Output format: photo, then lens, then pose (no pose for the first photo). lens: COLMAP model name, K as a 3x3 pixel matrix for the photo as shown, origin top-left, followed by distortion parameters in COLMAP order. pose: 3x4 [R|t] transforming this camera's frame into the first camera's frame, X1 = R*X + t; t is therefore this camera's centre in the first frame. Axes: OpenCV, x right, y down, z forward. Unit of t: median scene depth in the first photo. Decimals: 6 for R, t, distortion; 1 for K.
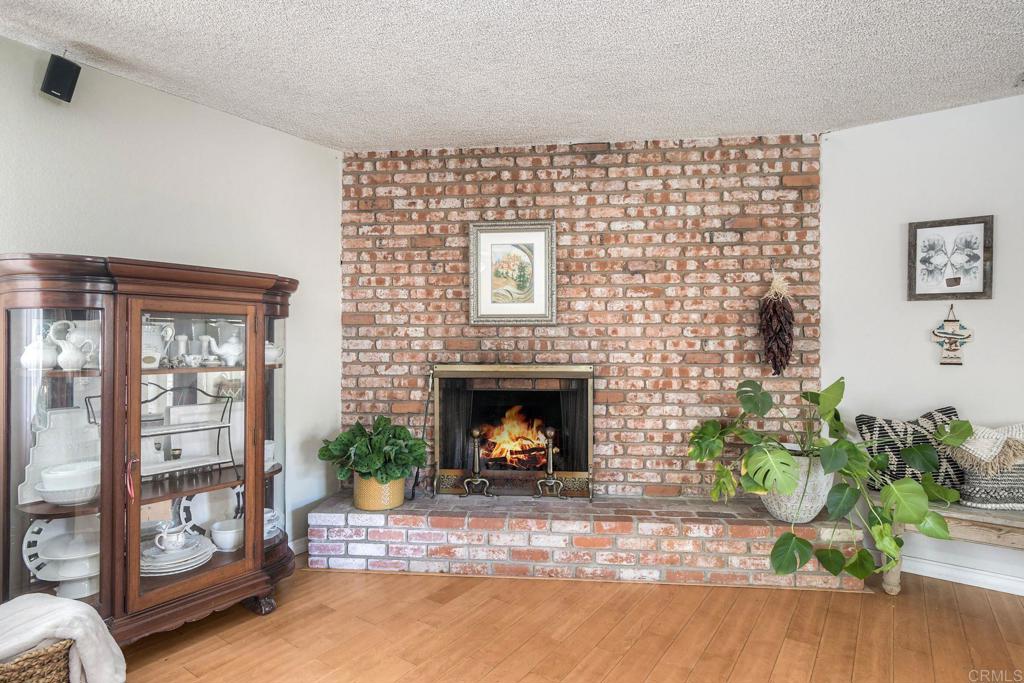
lens RADIAL K [[537.9, 0, 512.0], [0, 537.9, 341.5], [0, 0, 1]] dist [-0.000624, -0.000330]
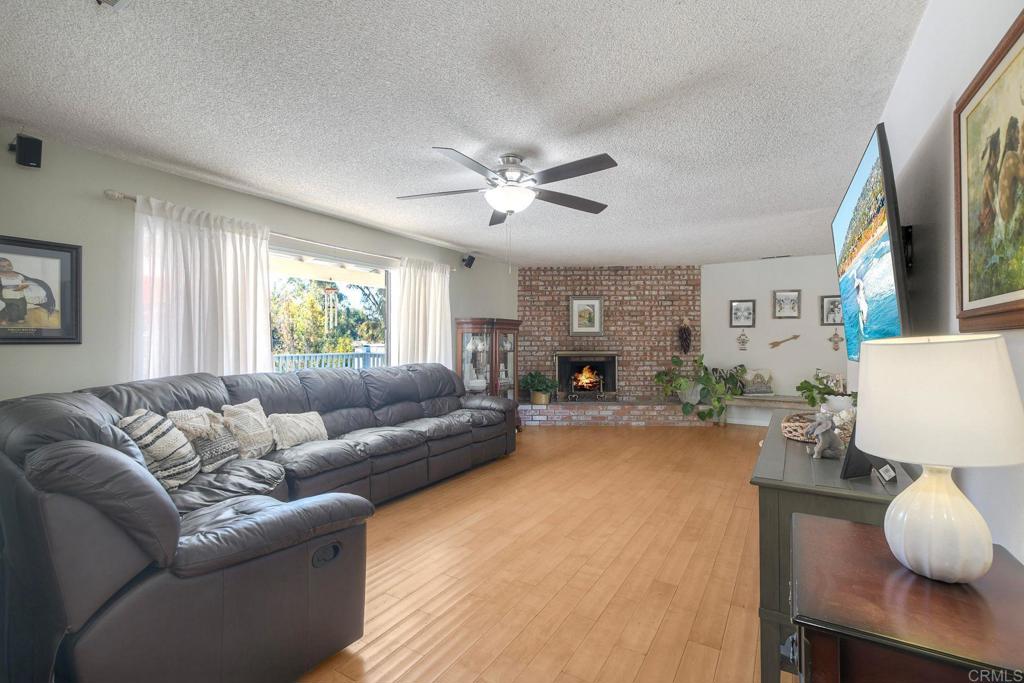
lens RADIAL K [[453.7, 0, 512.0], [0, 453.7, 341.5], [0, 0, 1]] dist [-0.001684, 0.001065]
pose [[0.998026, -0.000775, 0.062794, -0.502173], [0.000839, 0.999999, -0.000990, -0.001748], [-0.062794, 0.001041, 0.998026, -1.178326]]
